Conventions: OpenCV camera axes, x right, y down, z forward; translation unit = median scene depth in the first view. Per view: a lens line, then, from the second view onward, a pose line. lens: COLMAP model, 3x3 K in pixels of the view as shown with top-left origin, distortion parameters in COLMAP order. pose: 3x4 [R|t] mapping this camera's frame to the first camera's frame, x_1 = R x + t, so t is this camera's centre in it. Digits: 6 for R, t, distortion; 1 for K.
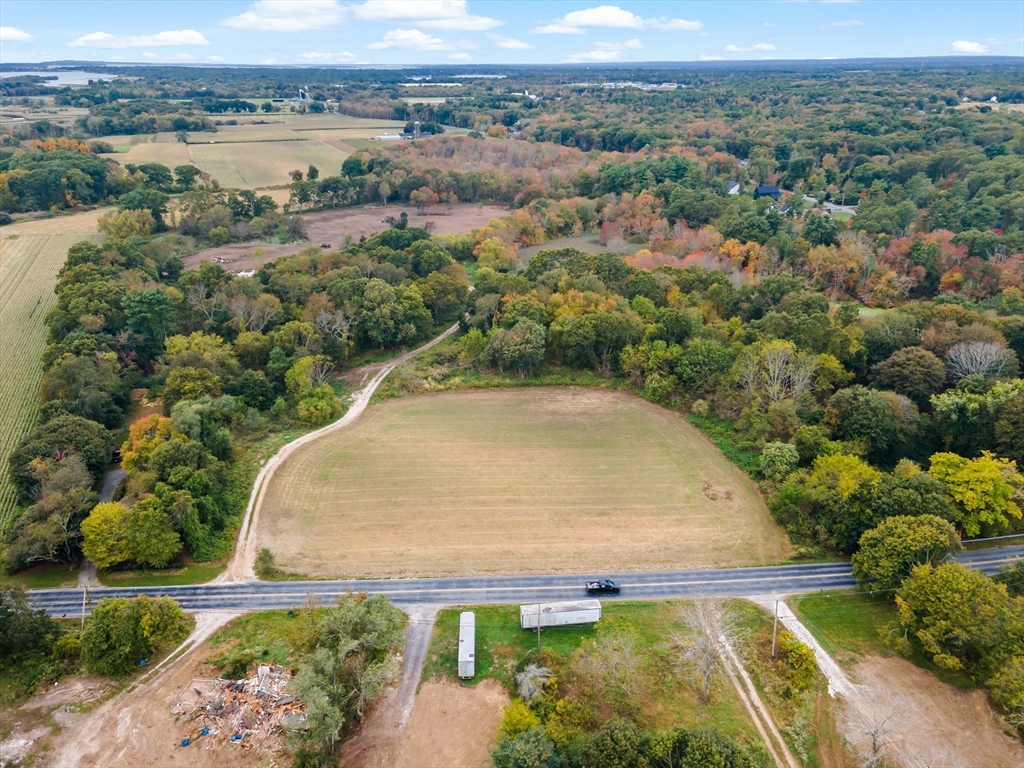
lens RADIAL K [[755.0, 0, 512.0], [0, 755.0, 384.0], [0, 0, 1]] dist [0.050344, 0.008884]
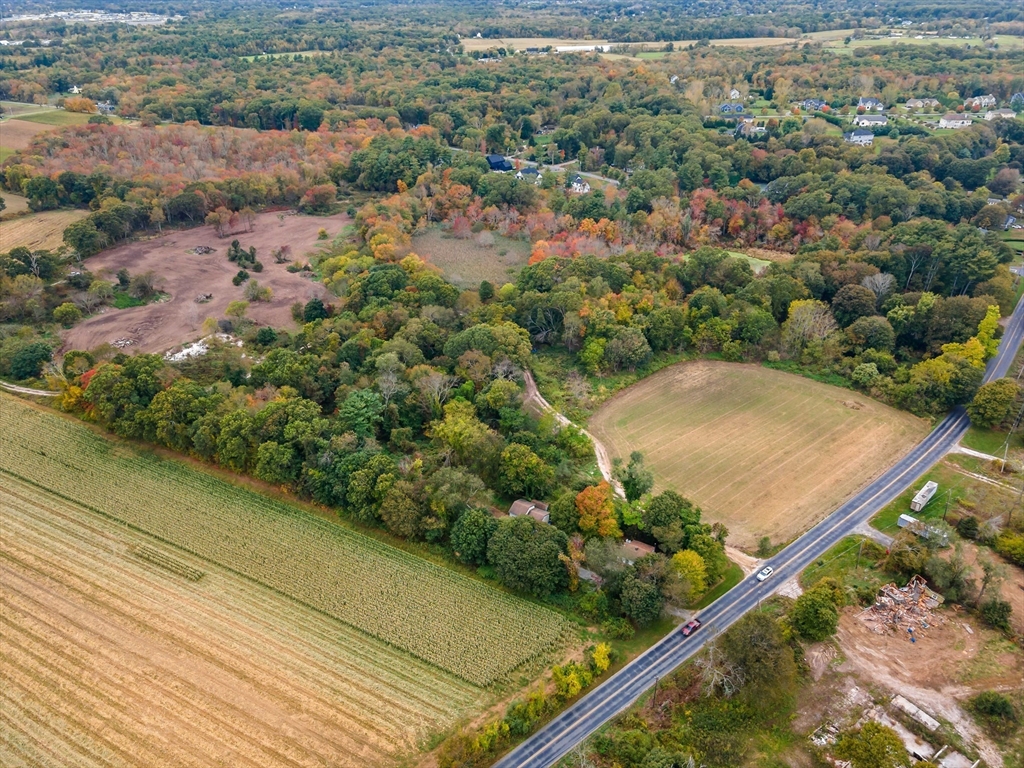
lens RADIAL K [[755.0, 0, 512.0], [0, 755.0, 384.0], [0, 0, 1]] dist [0.050344, 0.008884]
pose [[0.792948, -0.300598, 0.529975, -0.917857], [0.253660, 0.953729, 0.161423, -0.273242], [-0.553976, 0.006434, 0.832508, 0.051048]]
